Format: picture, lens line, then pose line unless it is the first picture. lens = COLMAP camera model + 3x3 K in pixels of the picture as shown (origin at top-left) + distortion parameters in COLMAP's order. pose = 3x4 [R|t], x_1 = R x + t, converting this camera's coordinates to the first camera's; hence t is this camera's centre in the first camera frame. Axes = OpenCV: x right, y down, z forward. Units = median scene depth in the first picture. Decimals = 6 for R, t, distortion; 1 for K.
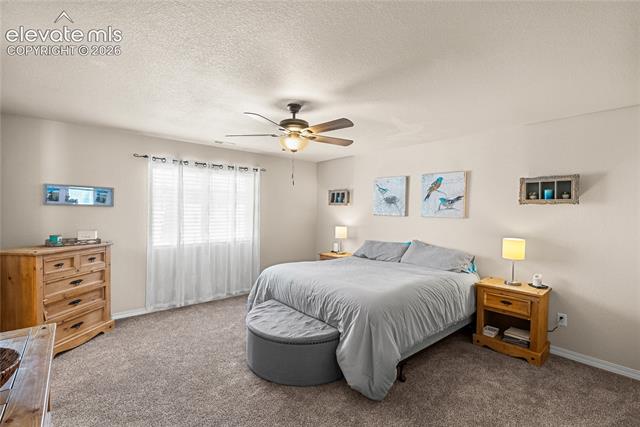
lens RADIAL K [[284.4, 0, 319.5], [0, 284.4, 212.6], [0, 0, 1]] dist [-0.003097, 0.000862]
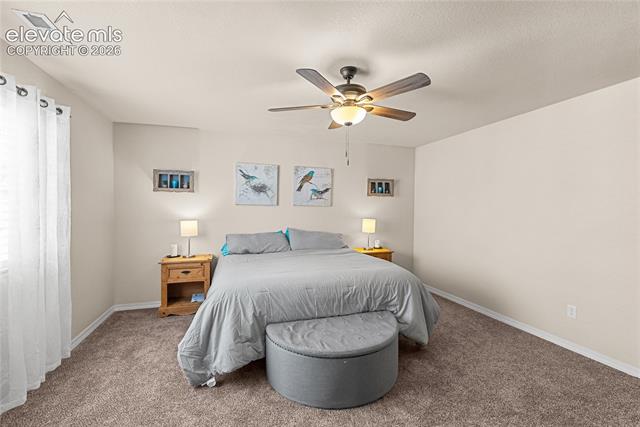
lens RADIAL K [[284.4, 0, 317.2], [0, 284.4, 214.5], [0, 0, 1]] dist [-0.003097, 0.000862]
pose [[0.394995, -0.032547, 0.918107, -0.639848], [0.004351, 0.999427, 0.033558, 0.013809], [-0.918673, -0.009261, 0.394910, 0.534044]]
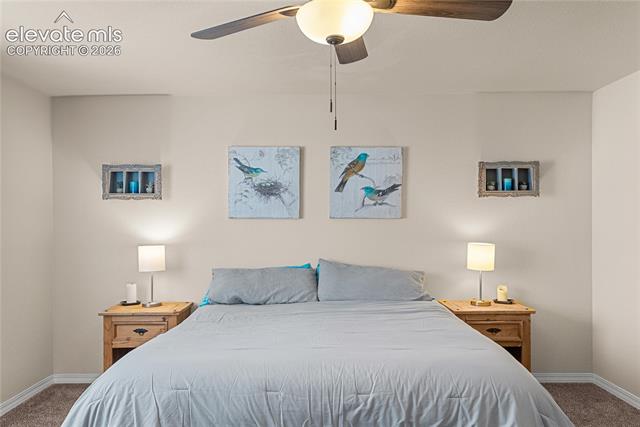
lens RADIAL K [[455.5, 0, 310.2], [0, 455.5, 224.4], [0, 0, 1]] dist [0.002671, 0.000704]
pose [[0.666747, -0.024064, 0.744895, -0.400240], [0.020752, 0.999691, 0.013720, 0.014608], [-0.744995, 0.006310, 0.667040, 0.435340]]
